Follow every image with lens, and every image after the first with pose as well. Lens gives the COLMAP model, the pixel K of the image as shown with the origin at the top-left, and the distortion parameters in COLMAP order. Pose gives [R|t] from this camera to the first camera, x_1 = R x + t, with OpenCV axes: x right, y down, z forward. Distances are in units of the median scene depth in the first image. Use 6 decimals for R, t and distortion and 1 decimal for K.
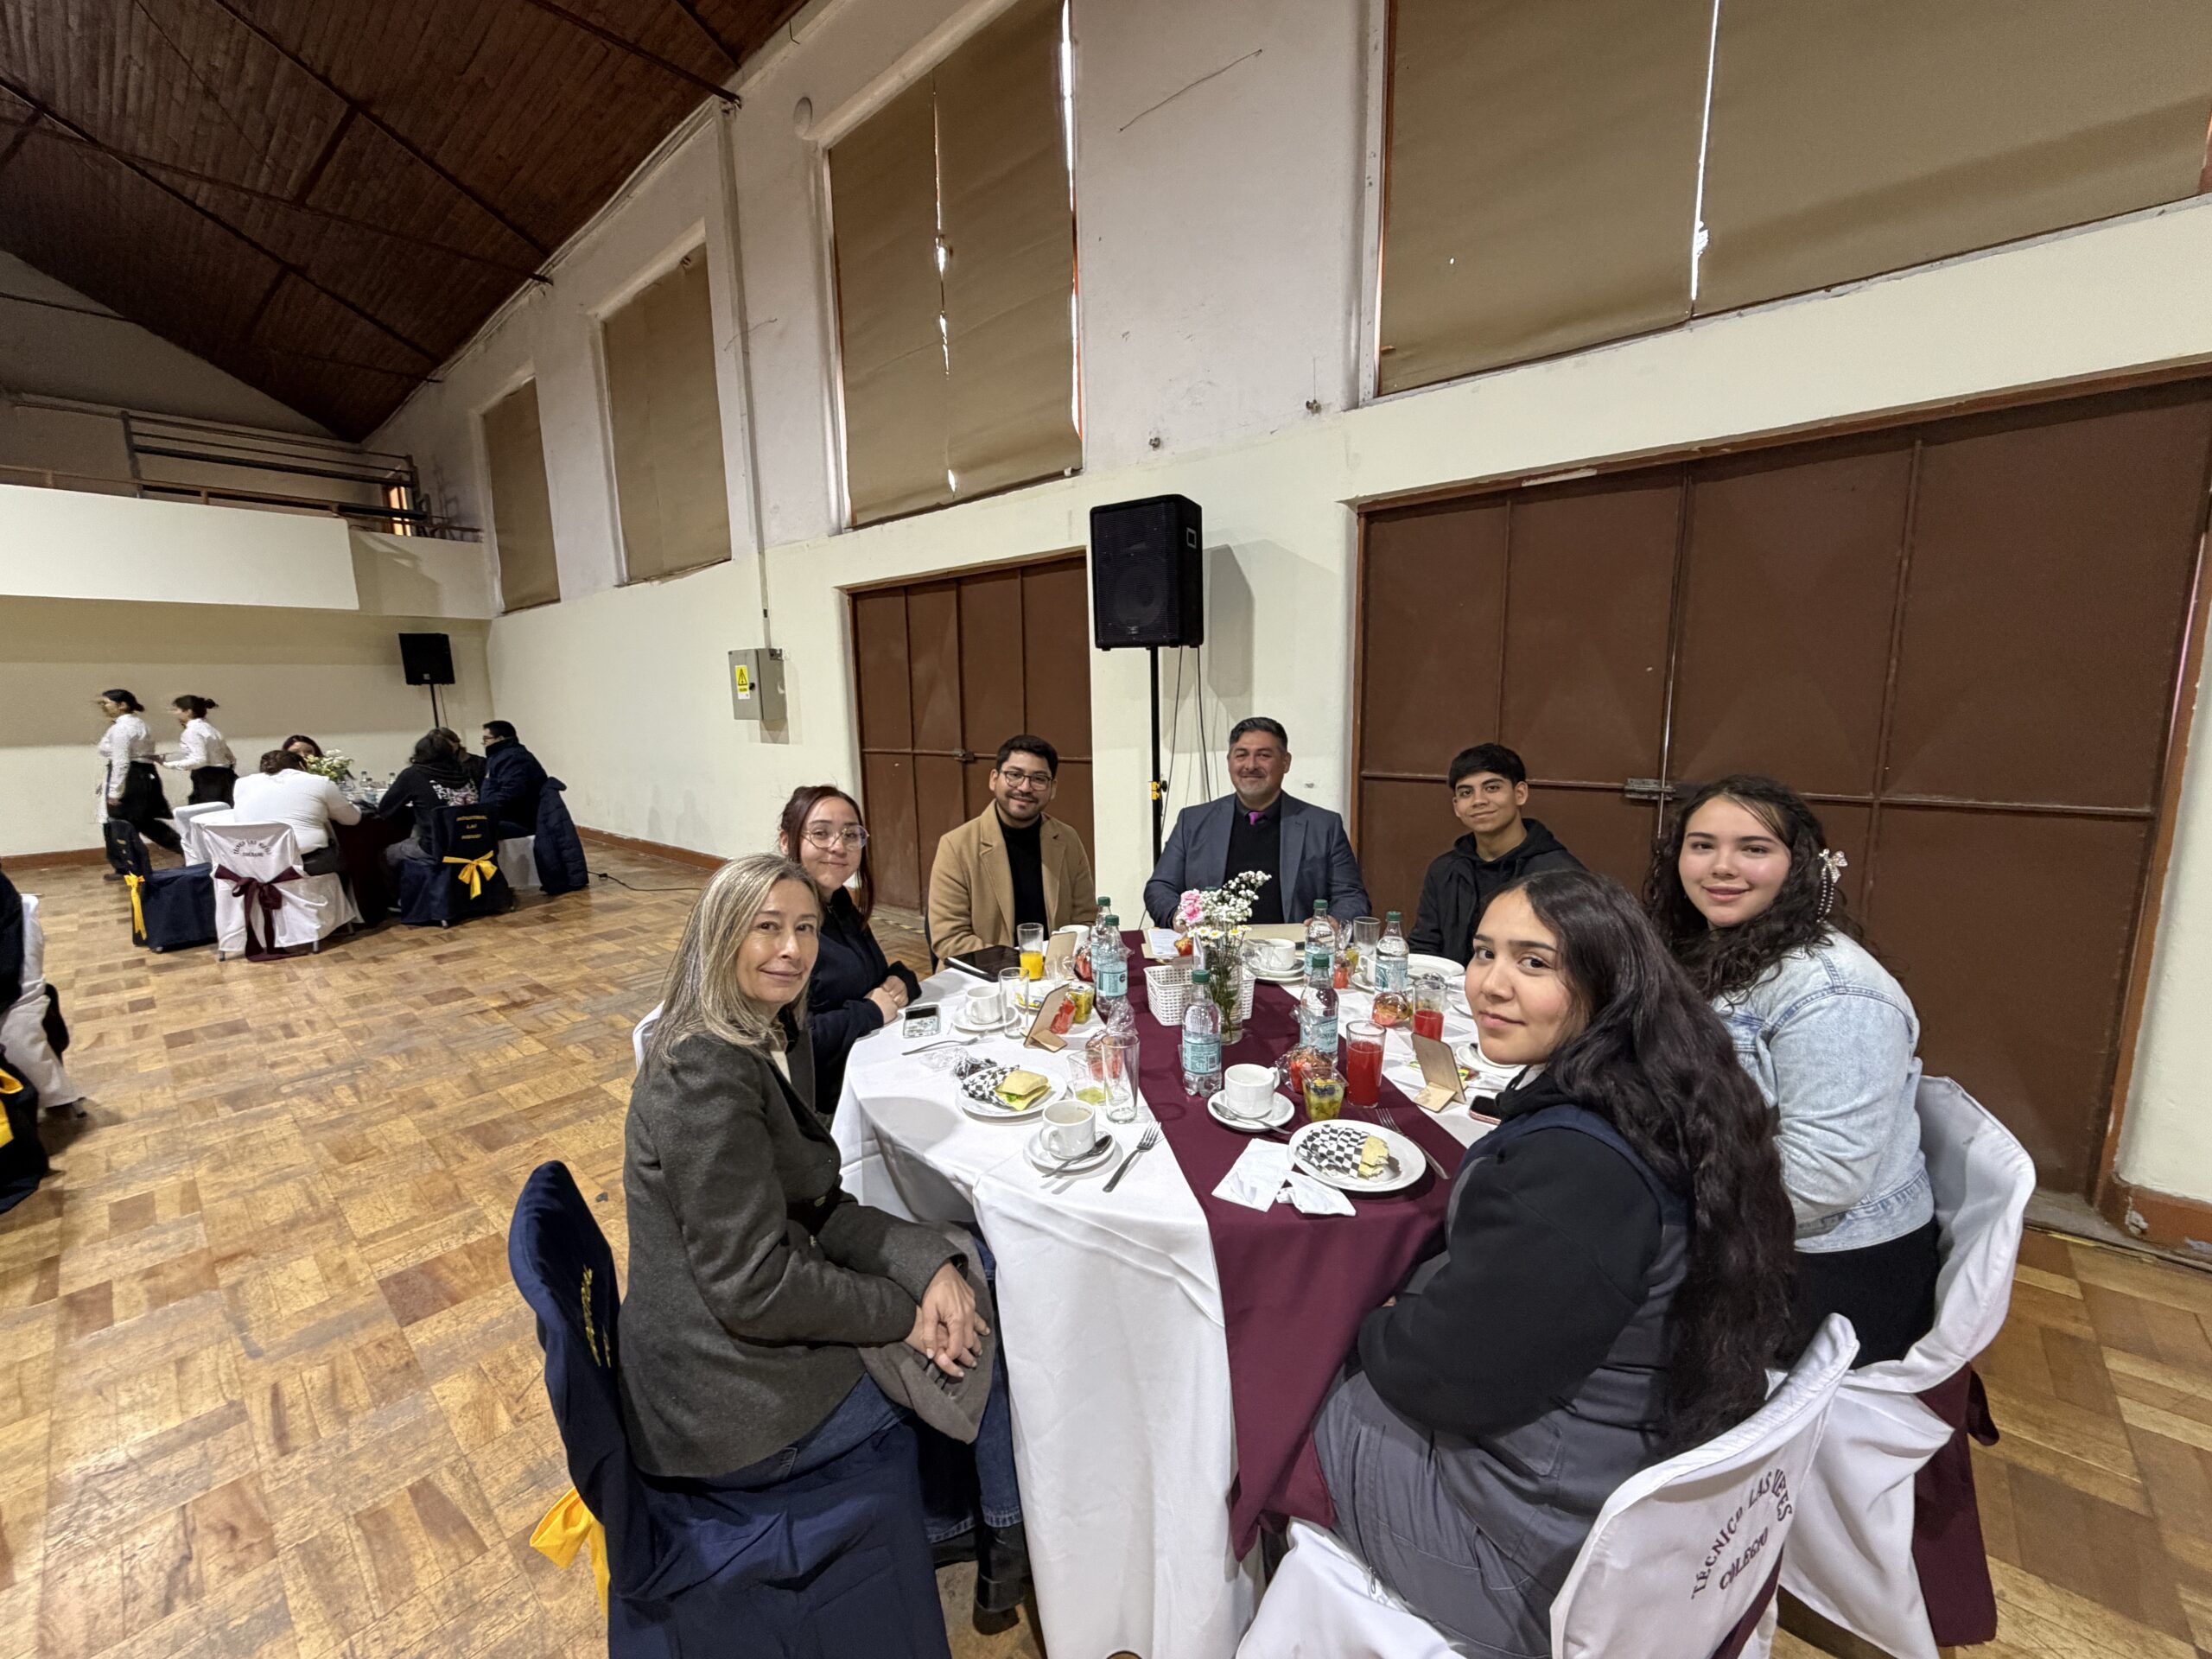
lens RADIAL K [[874.6, 0, 1108.7], [0, 874.6, 828.2], [0, 0, 1]] dist [-0.000632, -0.000461]
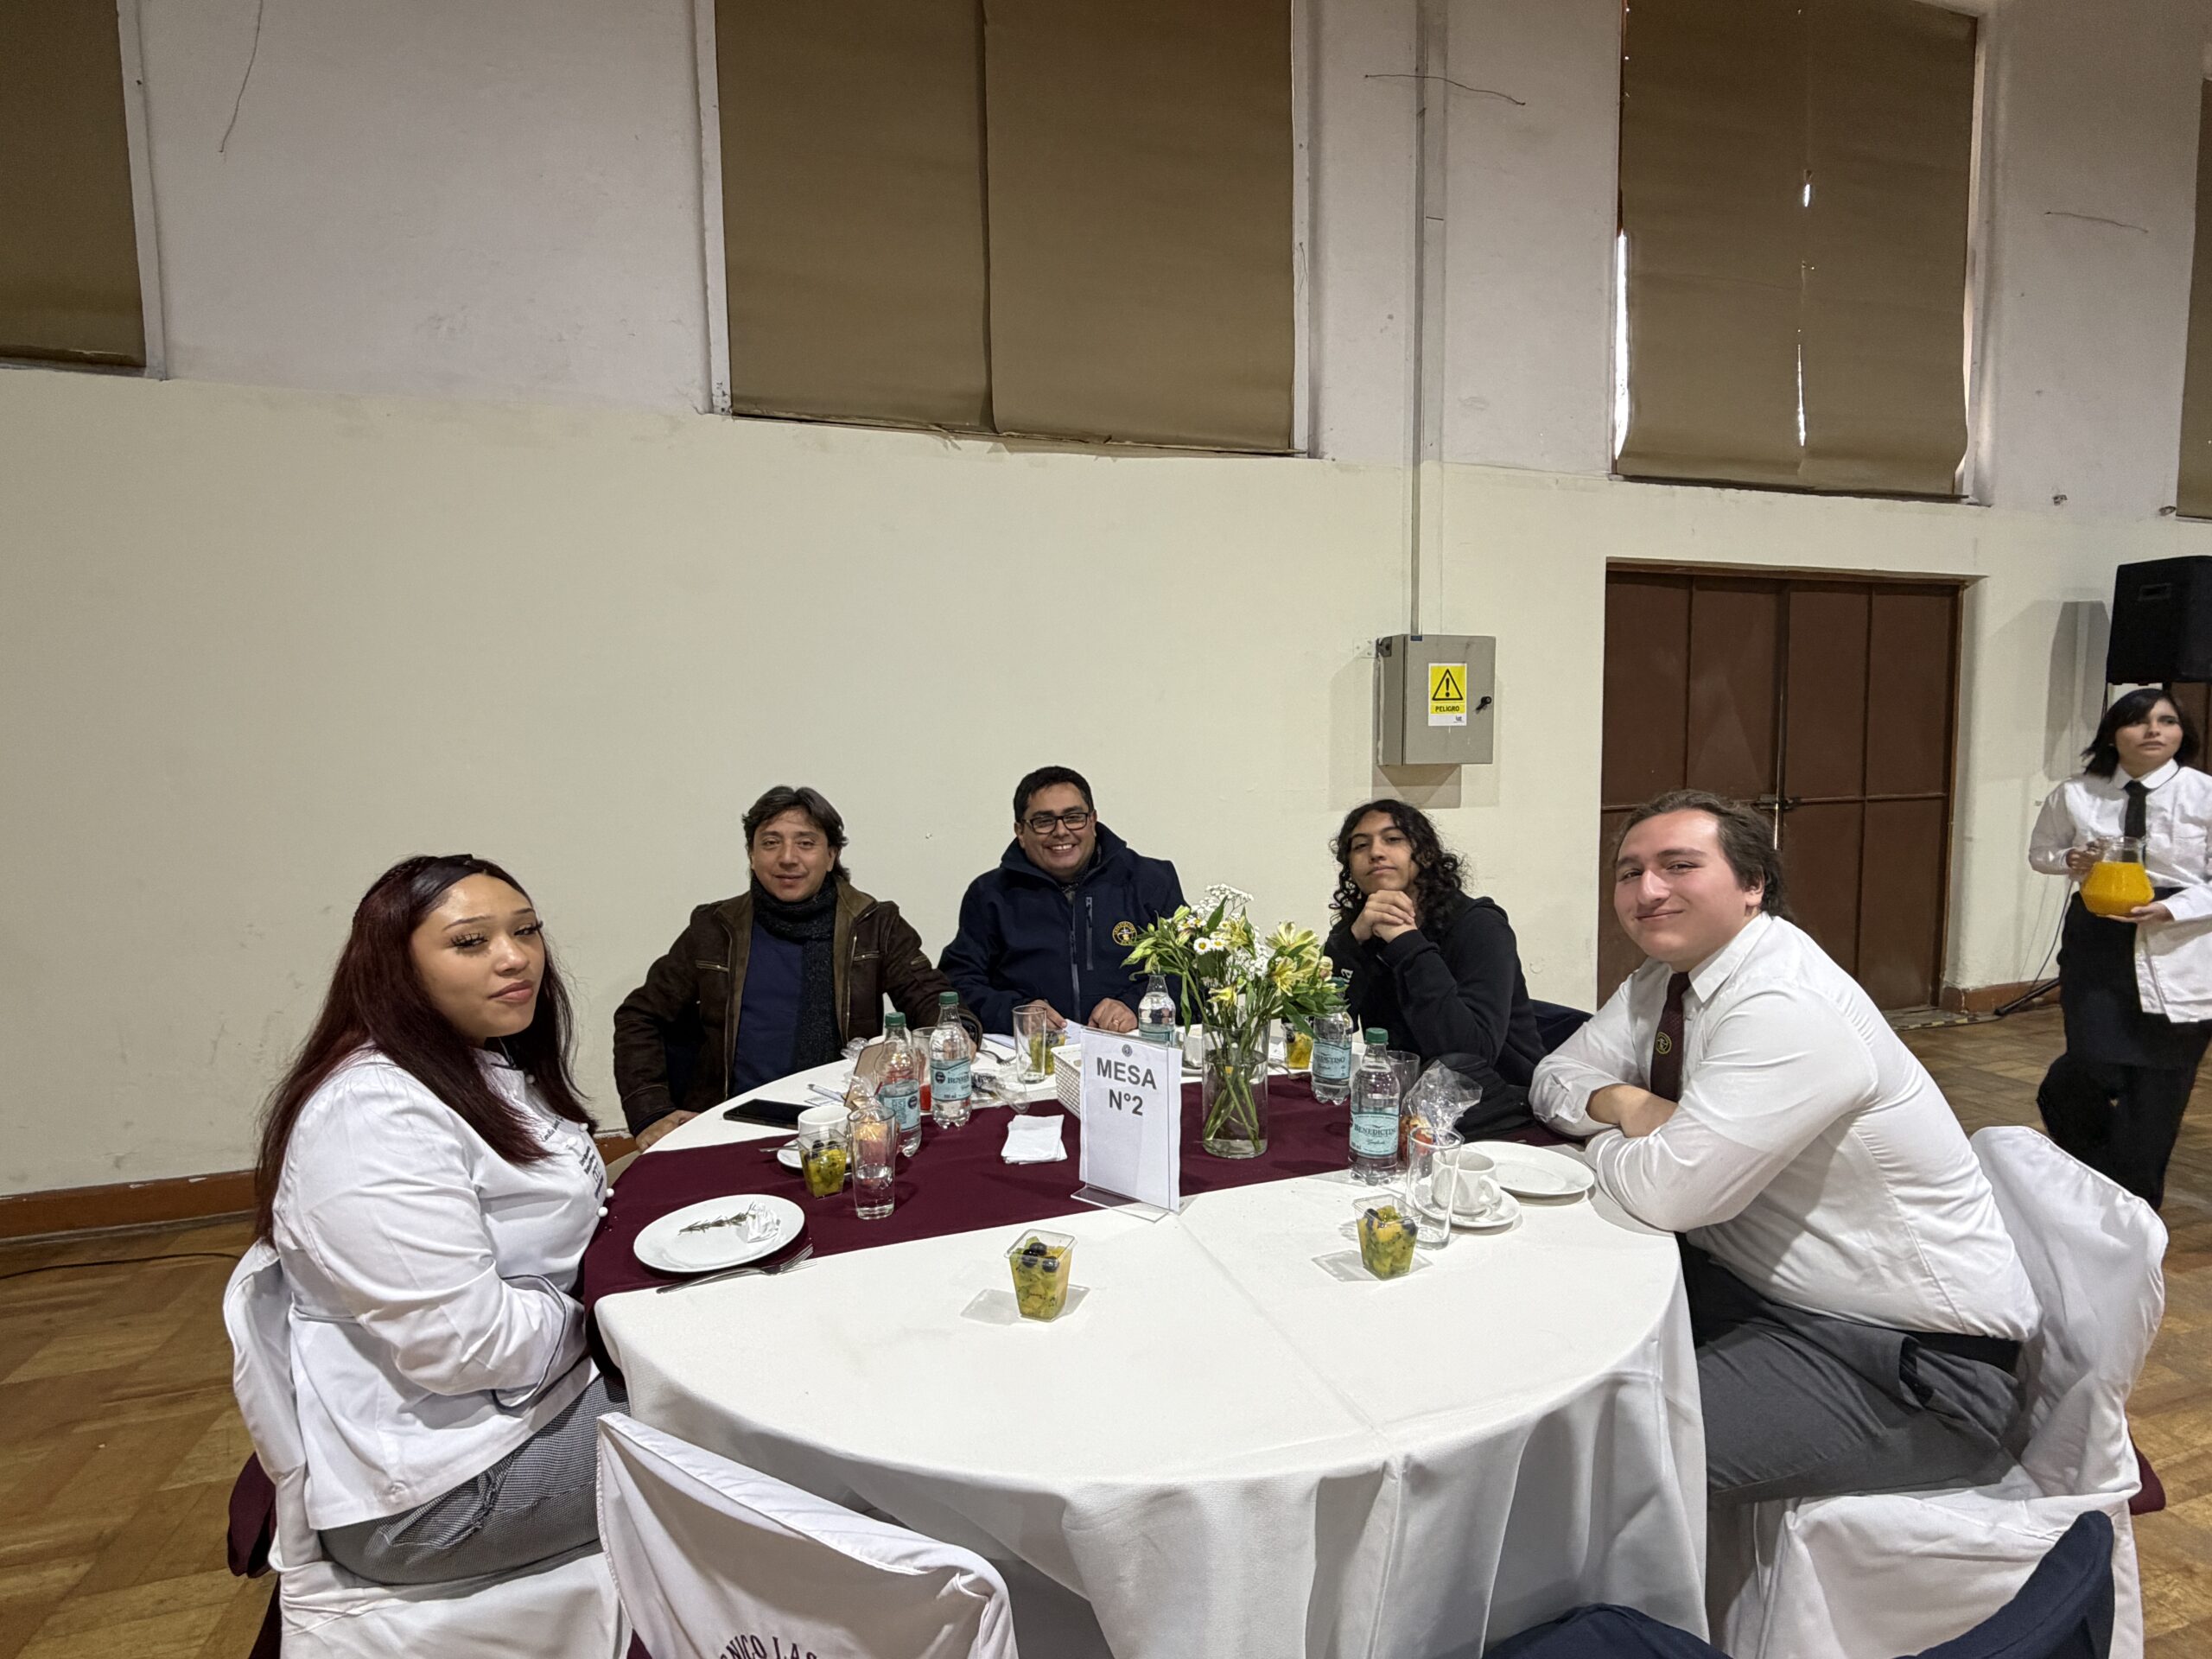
lens RADIAL K [[1058.4, 0, 1108.2], [0, 1058.4, 847.9], [0, 0, 1]] dist [0.003262, 0.000700]
pose [[0.534899, -0.059289, 0.842833, -1.153029], [0.134133, 0.990843, -0.015426, -0.096075], [-0.834201, 0.121303, 0.537954, 0.882868]]
